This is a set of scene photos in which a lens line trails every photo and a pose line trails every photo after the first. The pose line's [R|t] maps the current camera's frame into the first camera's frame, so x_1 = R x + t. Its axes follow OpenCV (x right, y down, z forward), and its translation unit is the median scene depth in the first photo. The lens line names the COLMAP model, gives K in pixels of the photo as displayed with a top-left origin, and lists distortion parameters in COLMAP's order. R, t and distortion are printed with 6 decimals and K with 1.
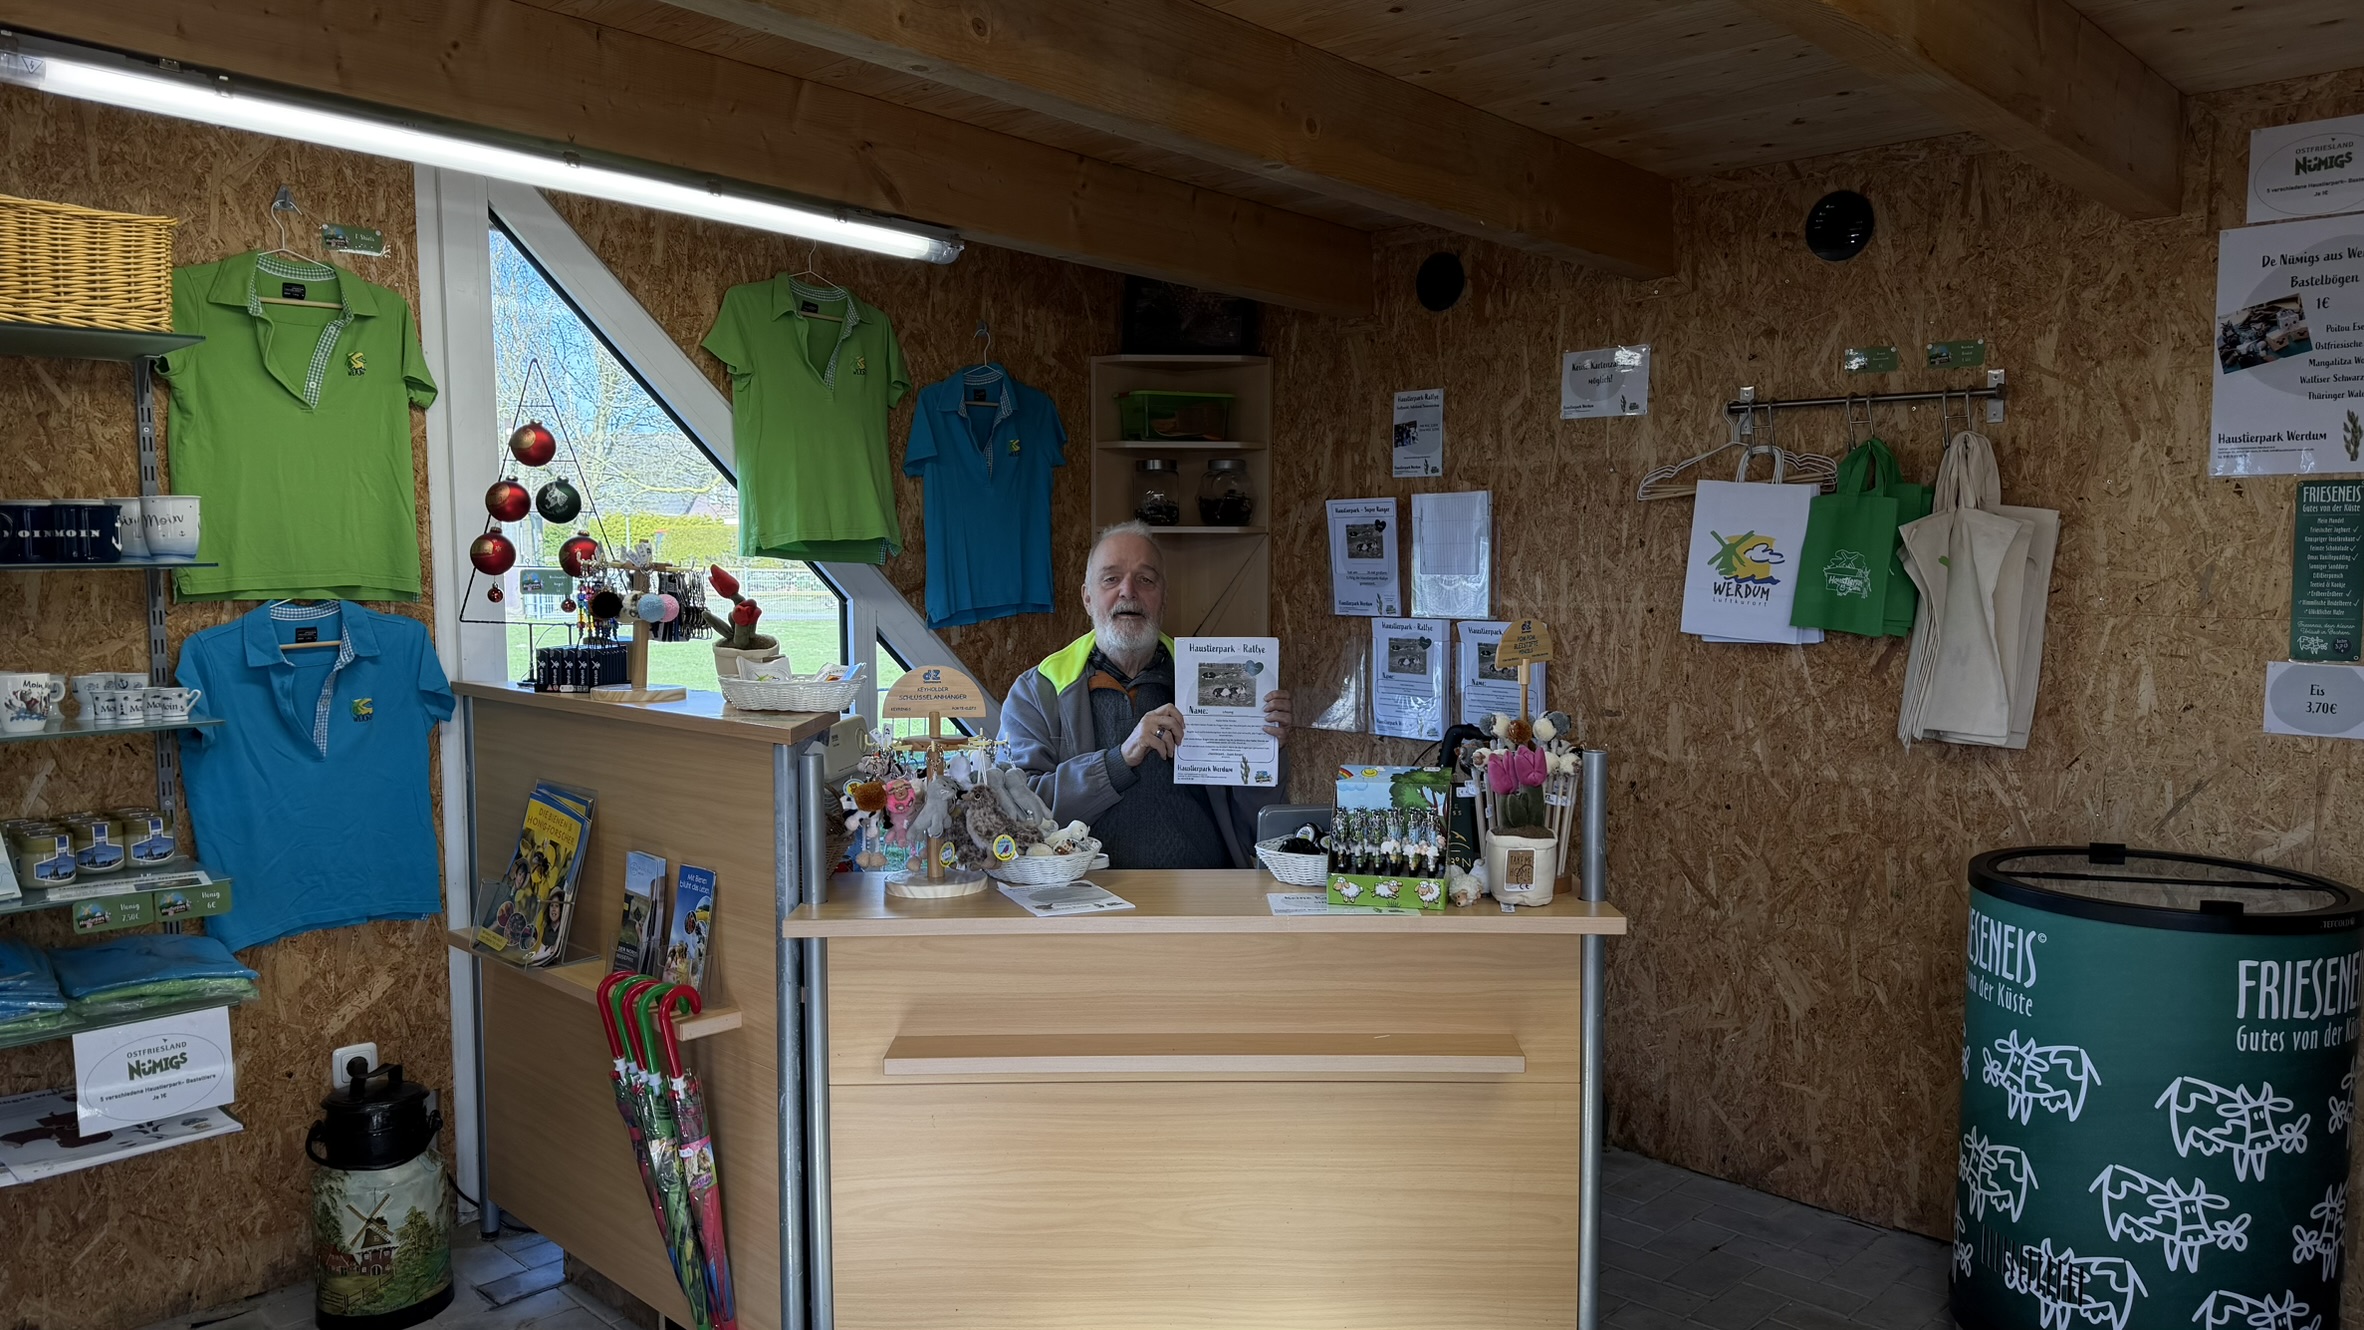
lens RADIAL K [[1643.6, 0, 1182.3], [0, 1643.6, 669.0], [0, 0, 1]] dist [-0.009082, -0.005461]
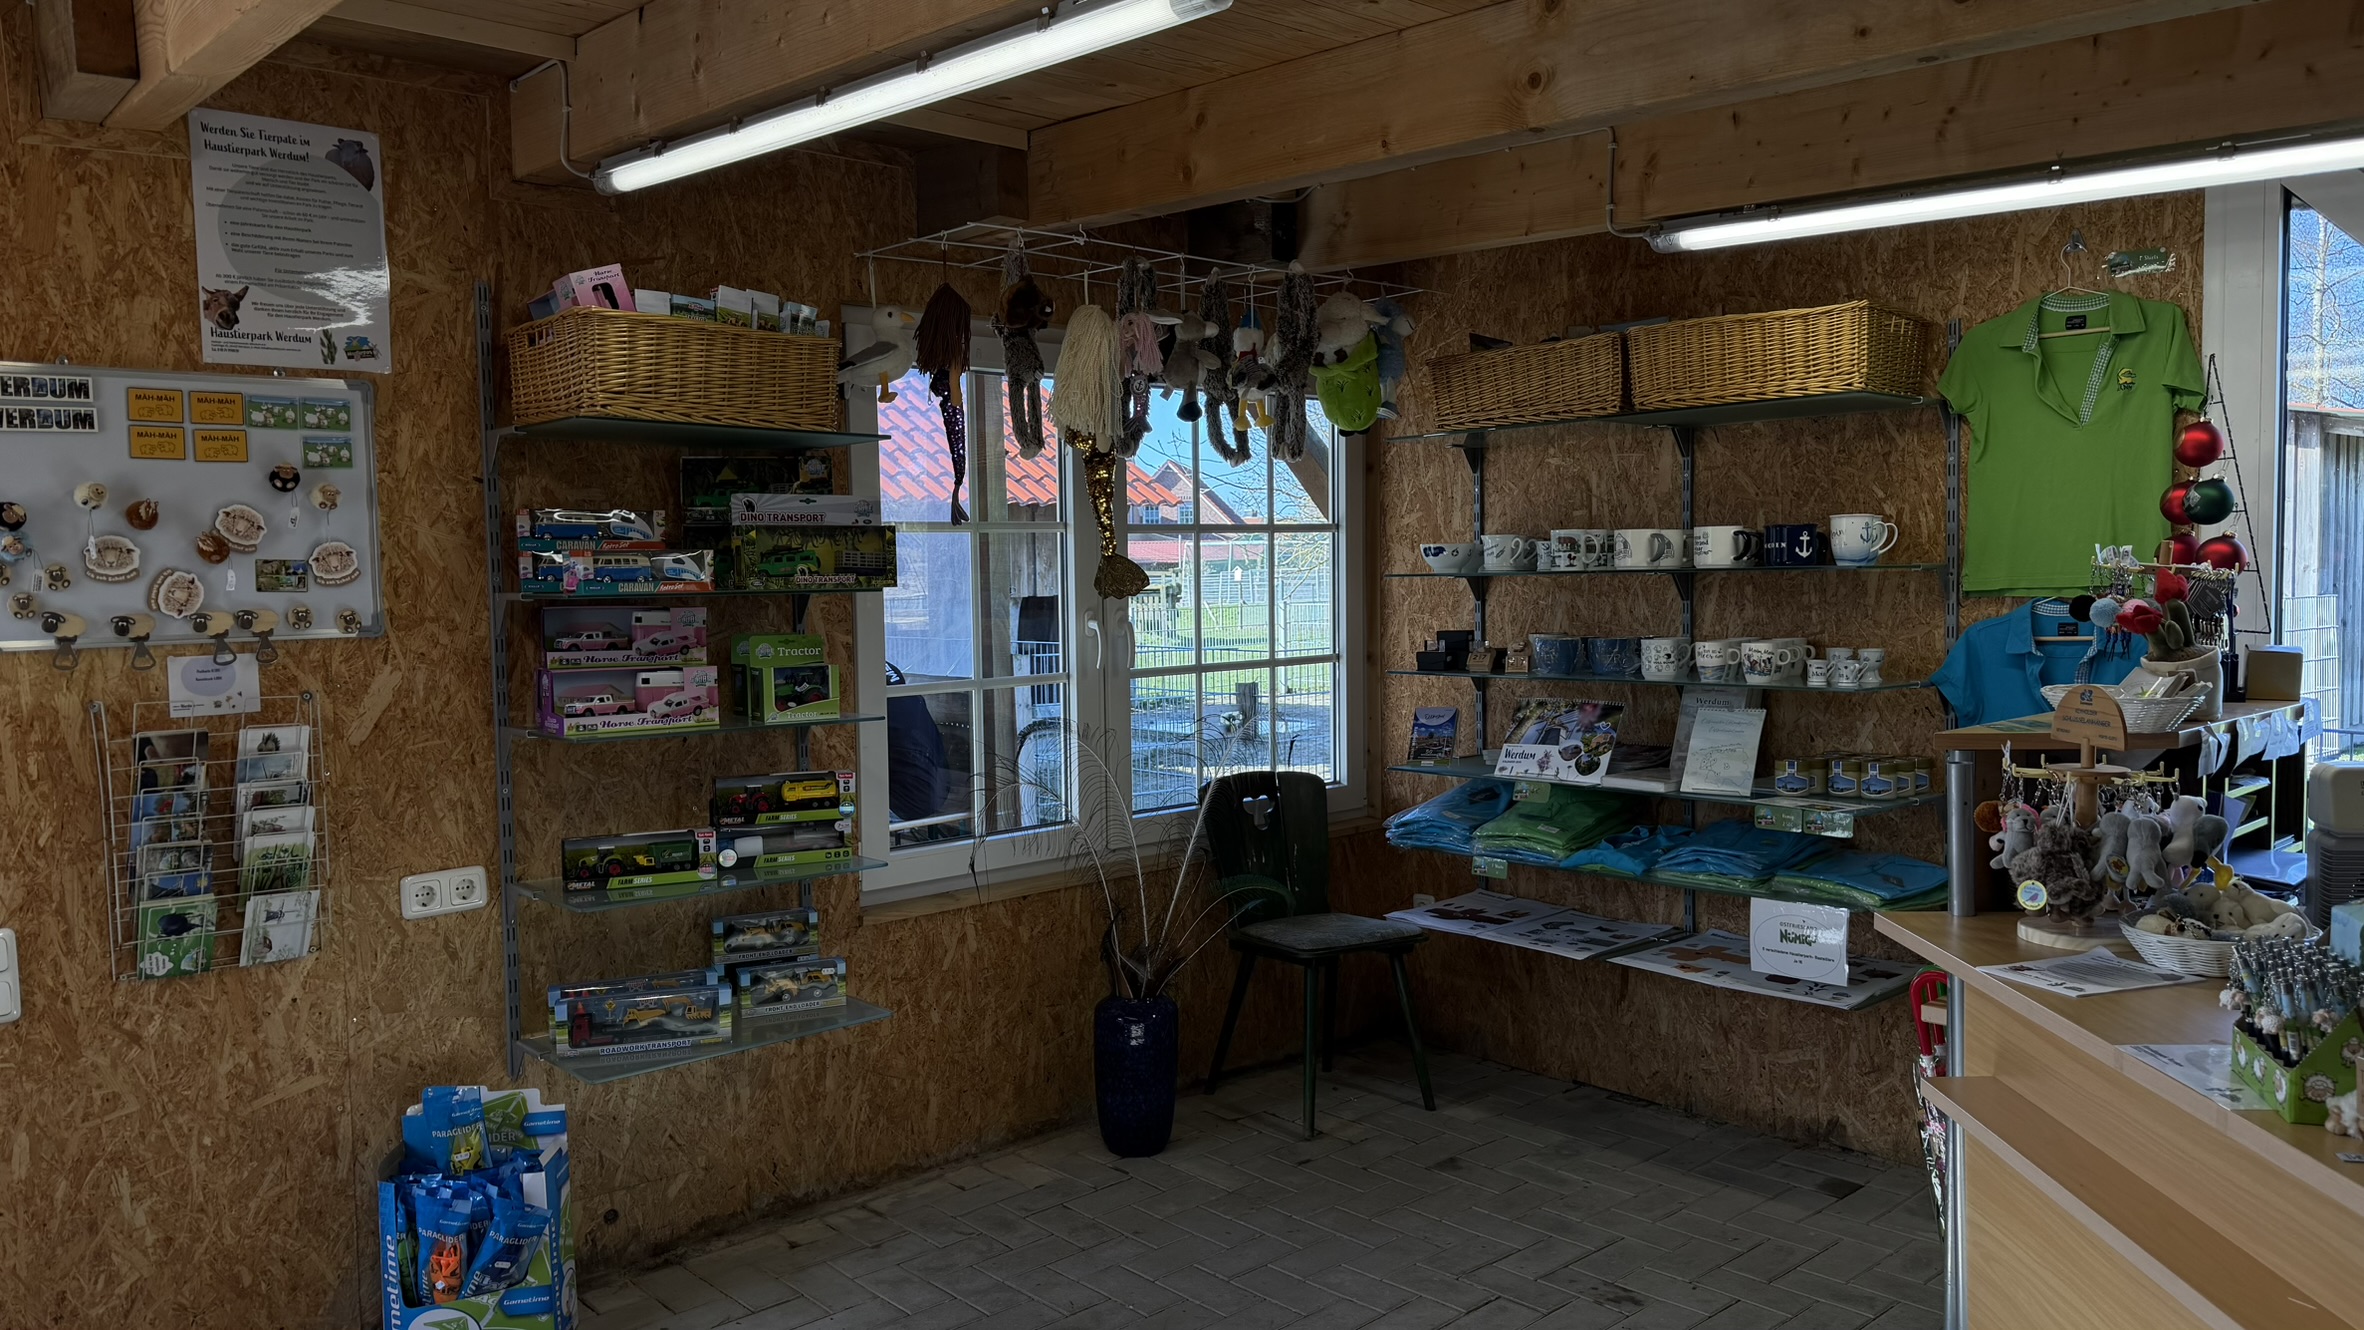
lens RADIAL K [[1643.6, 0, 1187.4], [0, 1643.6, 660.5], [0, 0, 1]] dist [-0.009082, -0.005461]
pose [[-0.055352, 0.058433, -0.996756, 0.583586], [-0.060024, 0.996286, 0.061739, -0.030862], [0.996661, 0.063246, -0.051639, 0.437603]]
